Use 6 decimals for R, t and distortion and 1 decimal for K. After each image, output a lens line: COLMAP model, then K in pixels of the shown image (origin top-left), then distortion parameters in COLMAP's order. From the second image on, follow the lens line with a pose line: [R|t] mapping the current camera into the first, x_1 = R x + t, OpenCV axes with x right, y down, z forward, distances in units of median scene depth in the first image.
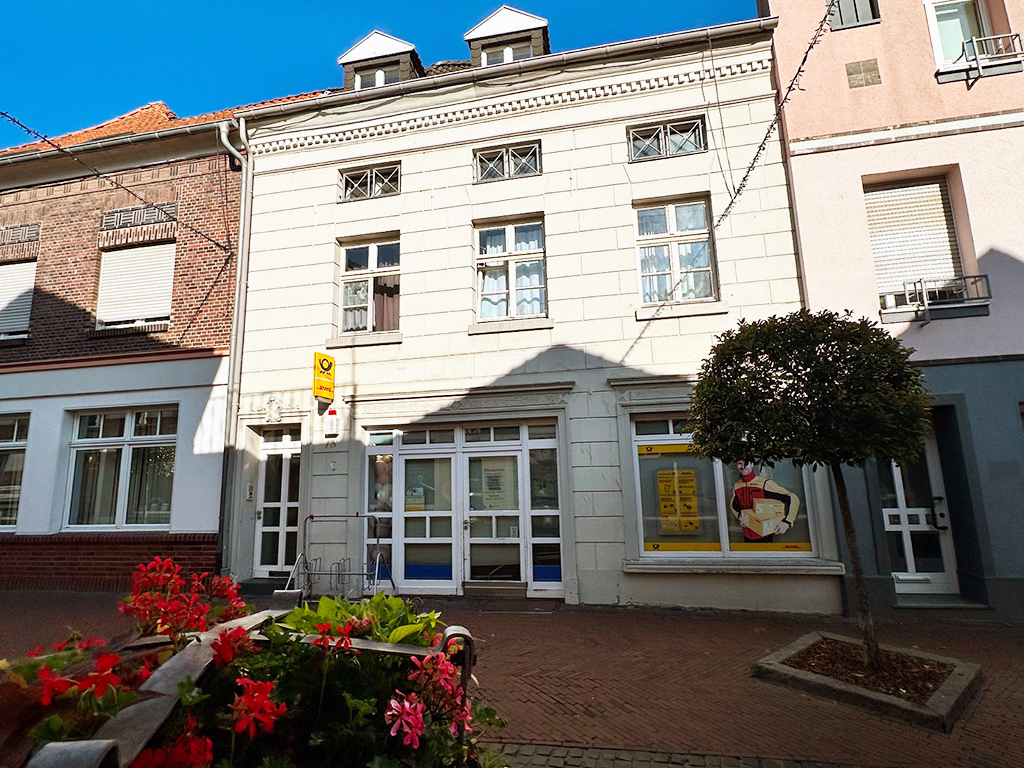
lens RADIAL K [[540.5, 0, 512.0], [0, 540.5, 384.0], [0, 0, 1]] dist [0.001076, -0.000796]
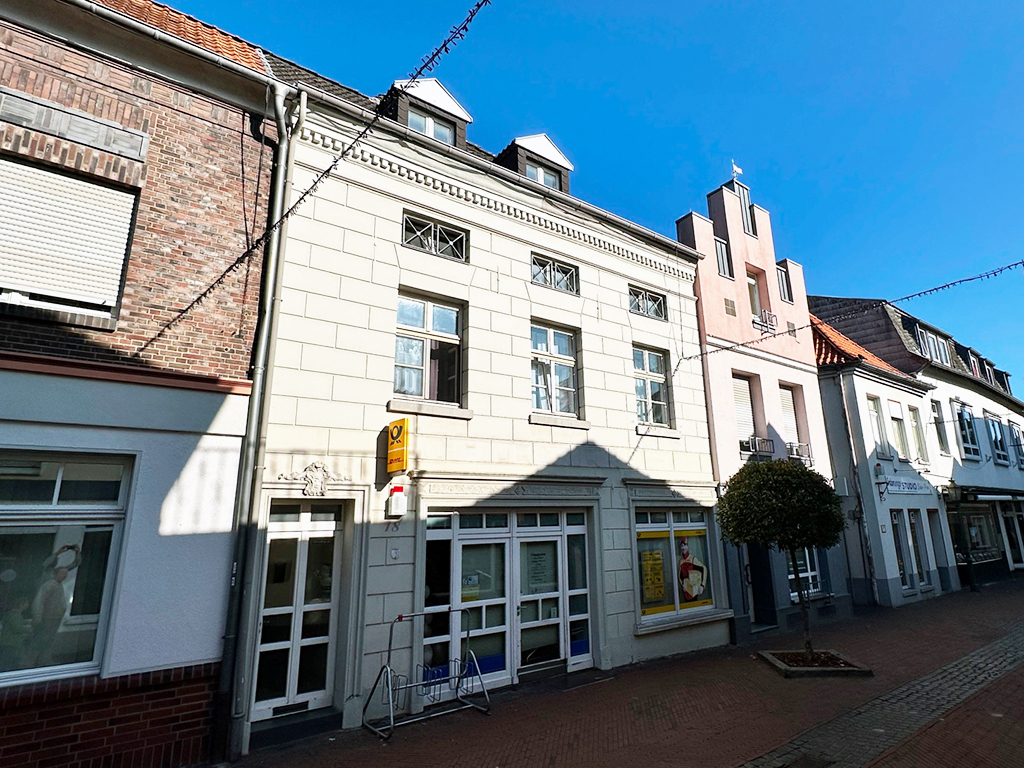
lens RADIAL K [[544.2, 0, 543.1], [0, 544.2, 400.9], [0, 0, 1]] dist [-0.001561, -0.000012]
pose [[0.669190, 0.177554, 0.721568, -0.839633], [-0.112142, 0.984044, -0.138139, 0.009686], [-0.734581, 0.011523, 0.678423, 0.263349]]
